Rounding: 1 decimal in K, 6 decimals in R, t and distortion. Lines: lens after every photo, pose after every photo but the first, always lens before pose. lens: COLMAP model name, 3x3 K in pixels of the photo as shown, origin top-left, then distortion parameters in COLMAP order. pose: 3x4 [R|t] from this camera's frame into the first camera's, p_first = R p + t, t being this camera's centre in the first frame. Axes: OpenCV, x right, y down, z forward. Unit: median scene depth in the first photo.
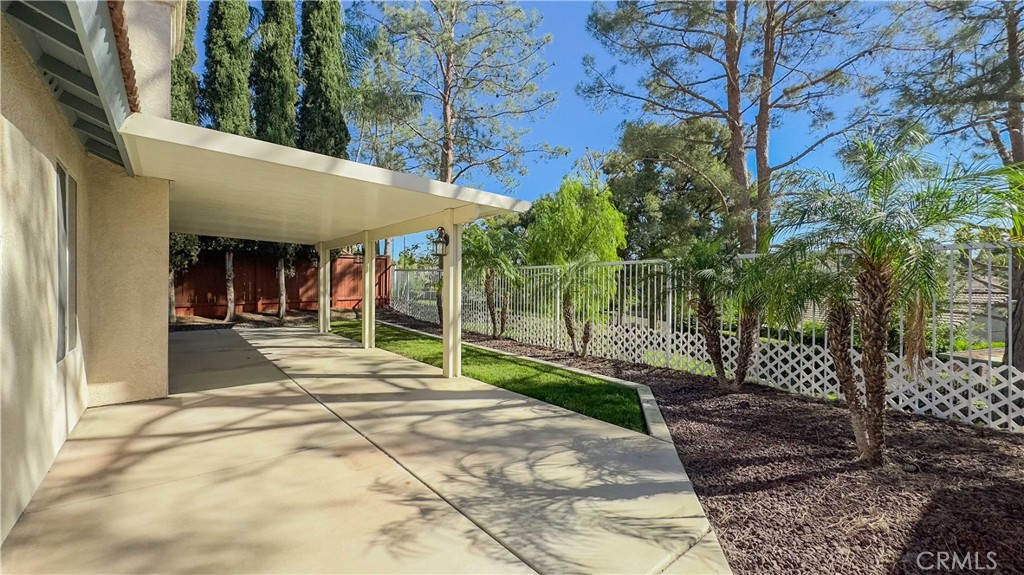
lens RADIAL K [[404.2, 0, 510.4], [0, 404.2, 287.0], [0, 0, 1]] dist [-0.004369, 0.001431]
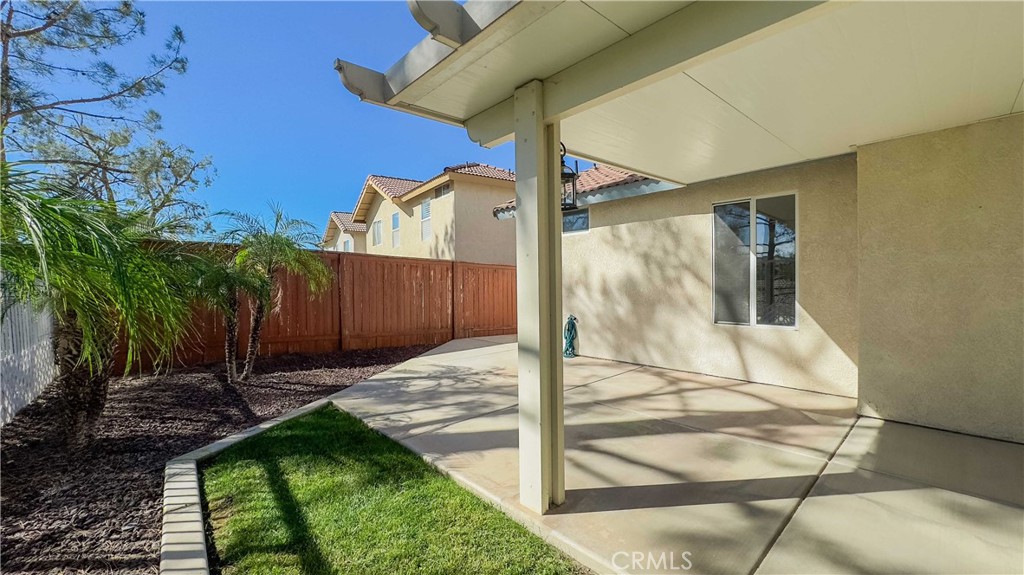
lens RADIAL K [[404.2, 0, 509.5], [0, 404.2, 291.3], [0, 0, 1]] dist [-0.004369, 0.001431]
pose [[-0.999450, 0.007322, -0.032346, -0.056350], [0.006447, 0.999613, 0.027057, -0.000426], [0.032532, 0.026834, -0.999110, 0.765941]]
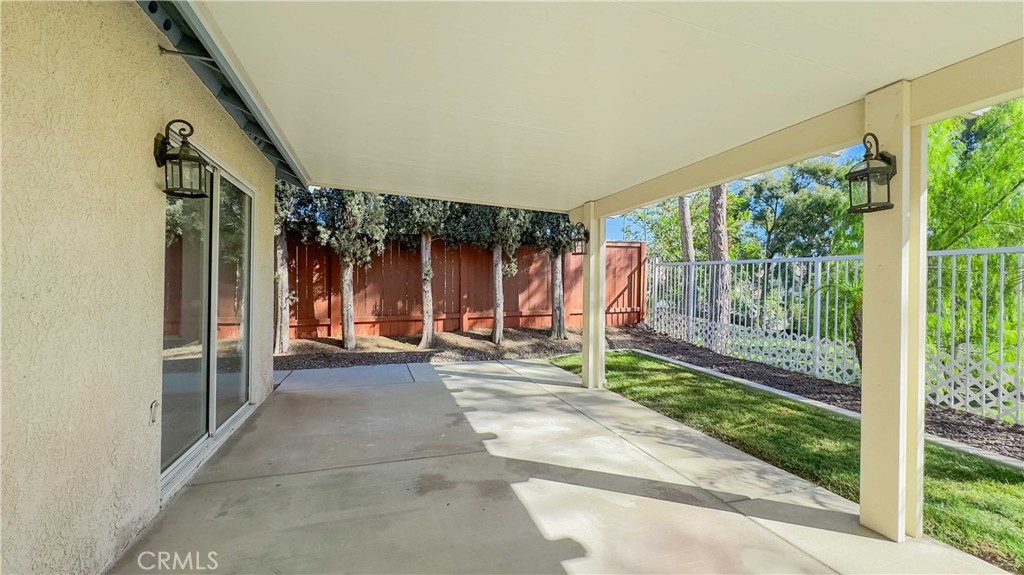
lens RADIAL K [[404.2, 0, 509.9], [0, 404.2, 283.8], [0, 0, 1]] dist [-0.004369, 0.001431]
pose [[0.927447, -0.002314, -0.373948, -0.375877], [-0.003690, 0.999876, -0.015337, -0.003718], [0.373937, 0.015604, 0.927323, 0.513908]]
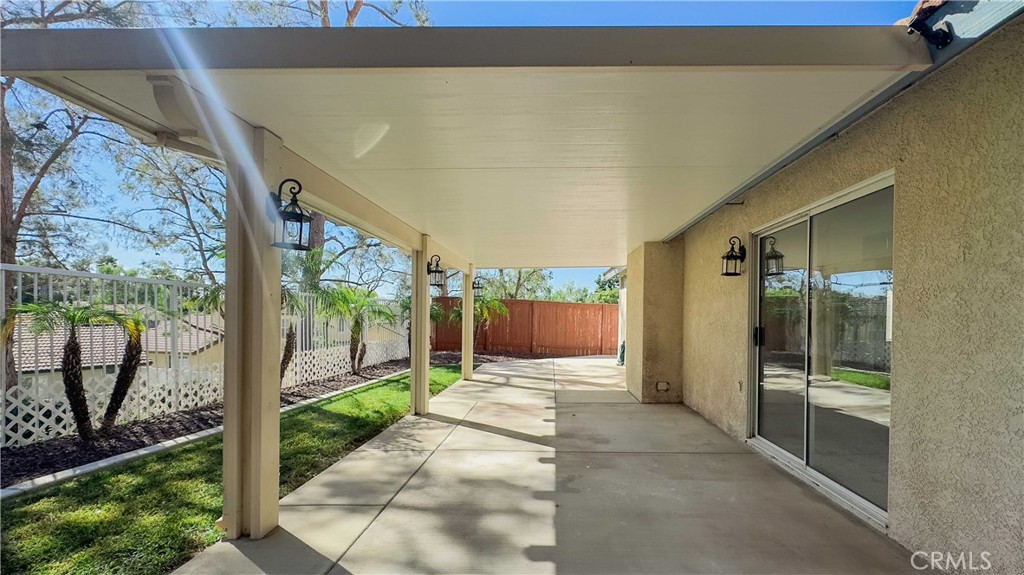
lens RADIAL K [[428.3, 0, 555.3], [0, 428.3, 329.8], [0, 0, 1]] dist [0.003669, 0.000501]
pose [[-0.763294, -0.037483, 0.644963, -0.749287], [-0.015340, 0.999086, 0.039908, -0.011962], [-0.645869, 0.020568, -0.763171, 1.079789]]
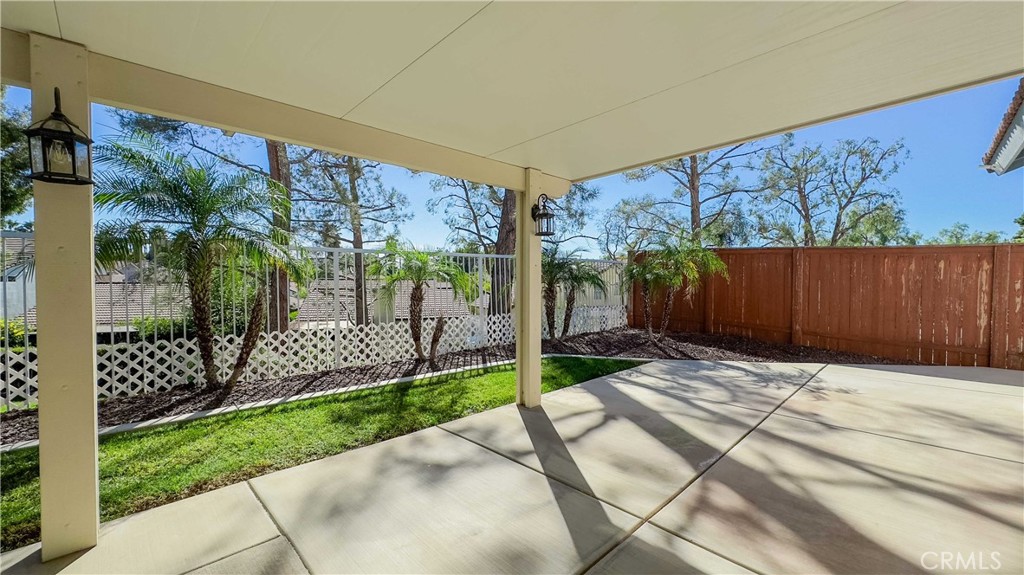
lens RADIAL K [[404.2, 0, 504.9], [0, 404.2, 296.6], [0, 0, 1]] dist [-0.004369, 0.001431]
pose [[-0.052755, -0.054254, 0.997133, -0.466914], [0.004149, 0.998503, 0.054548, -0.005368], [-0.998599, 0.007015, -0.052451, 0.591216]]
